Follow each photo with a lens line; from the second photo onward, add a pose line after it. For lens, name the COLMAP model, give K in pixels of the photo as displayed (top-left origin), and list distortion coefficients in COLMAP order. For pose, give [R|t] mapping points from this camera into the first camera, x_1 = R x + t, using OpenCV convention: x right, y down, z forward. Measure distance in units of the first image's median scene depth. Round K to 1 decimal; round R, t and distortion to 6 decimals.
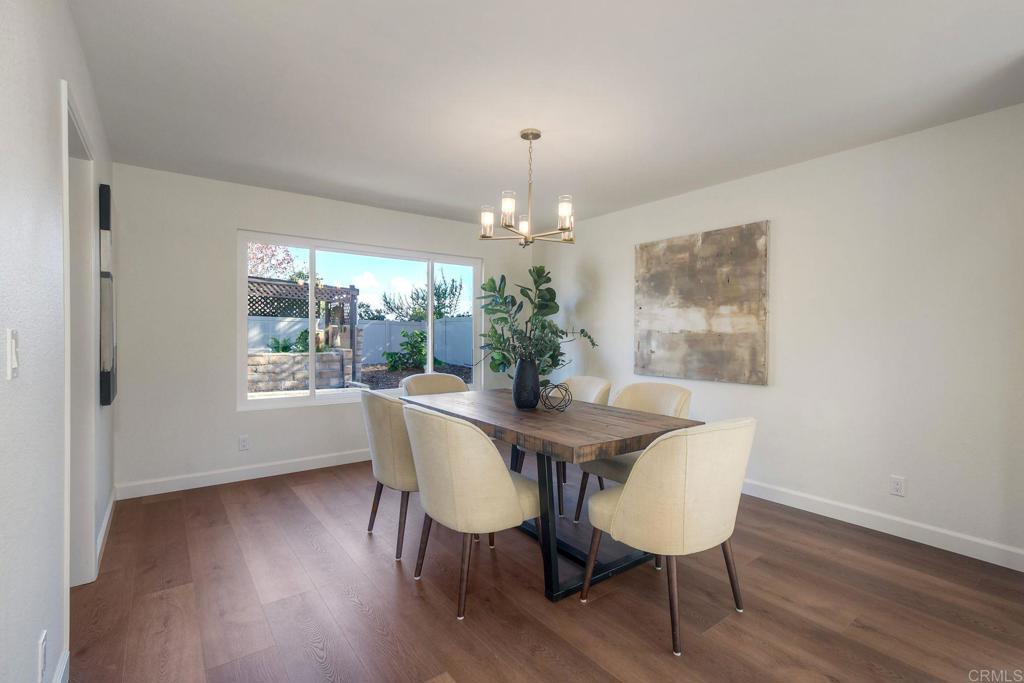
lens RADIAL K [[453.1, 0, 517.6], [0, 453.1, 340.3], [0, 0, 1]] dist [0.003880, 0.000093]
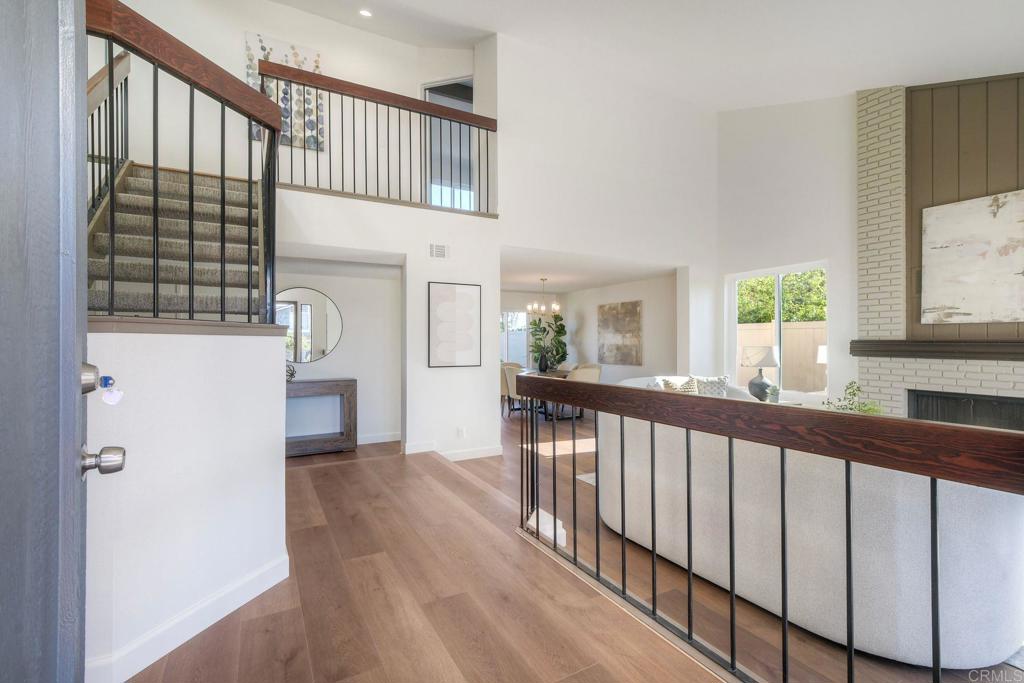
lens RADIAL K [[453.1, 0, 512.2], [0, 453.1, 341.4], [0, 0, 1]] dist [0.003880, 0.000093]
pose [[0.990284, -0.011153, -0.138615, 0.134377], [0.009694, 0.999890, -0.011196, -0.010149], [0.138724, 0.009744, 0.990283, -1.133074]]
